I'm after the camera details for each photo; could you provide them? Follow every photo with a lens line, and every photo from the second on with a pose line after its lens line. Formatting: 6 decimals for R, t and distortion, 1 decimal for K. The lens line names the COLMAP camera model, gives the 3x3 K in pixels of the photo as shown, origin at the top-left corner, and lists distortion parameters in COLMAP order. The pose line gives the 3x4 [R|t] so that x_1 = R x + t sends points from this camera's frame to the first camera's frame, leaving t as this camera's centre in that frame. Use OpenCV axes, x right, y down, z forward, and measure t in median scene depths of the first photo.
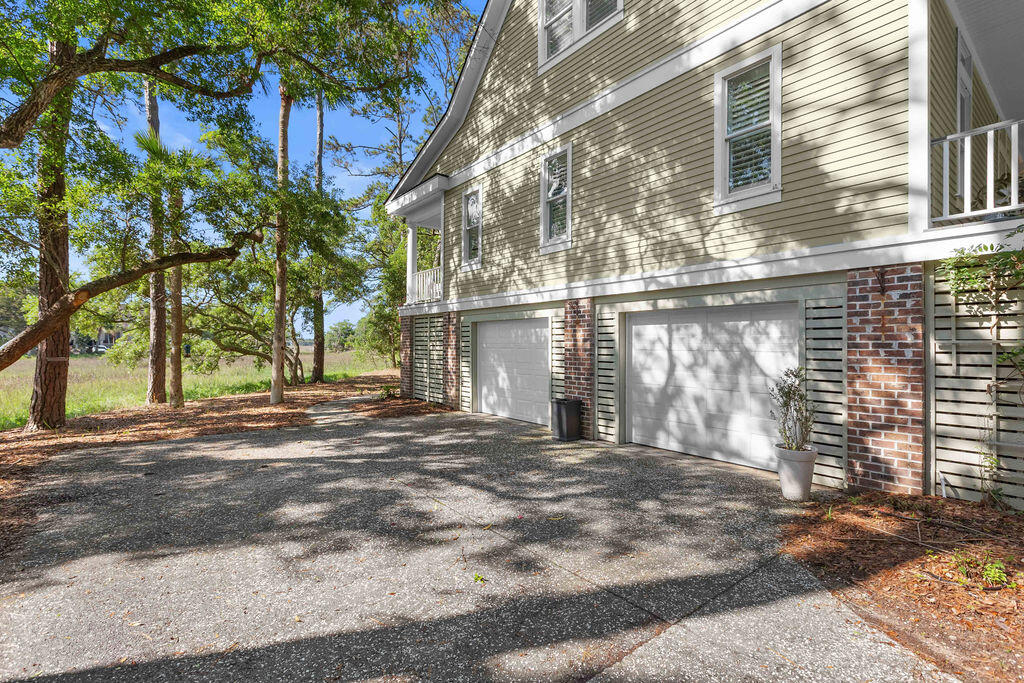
lens RADIAL K [[454.0, 0, 514.0], [0, 454.0, 336.5], [0, 0, 1]] dist [-0.001148, -0.000171]
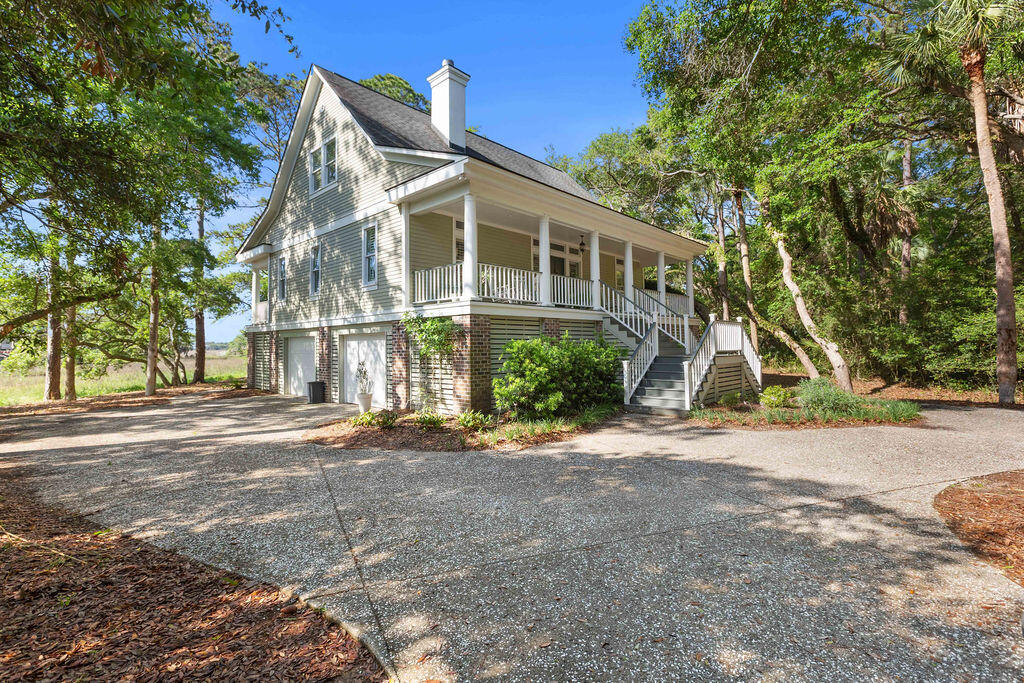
lens RADIAL K [[447.2, 0, 514.8], [0, 447.2, 320.8], [0, 0, 1]] dist [-0.000277, -0.000109]
pose [[0.987486, -0.013130, 0.157161, 0.497835], [0.018310, 0.999334, -0.031557, -0.027841], [-0.156642, 0.034040, 0.987069, -0.734688]]
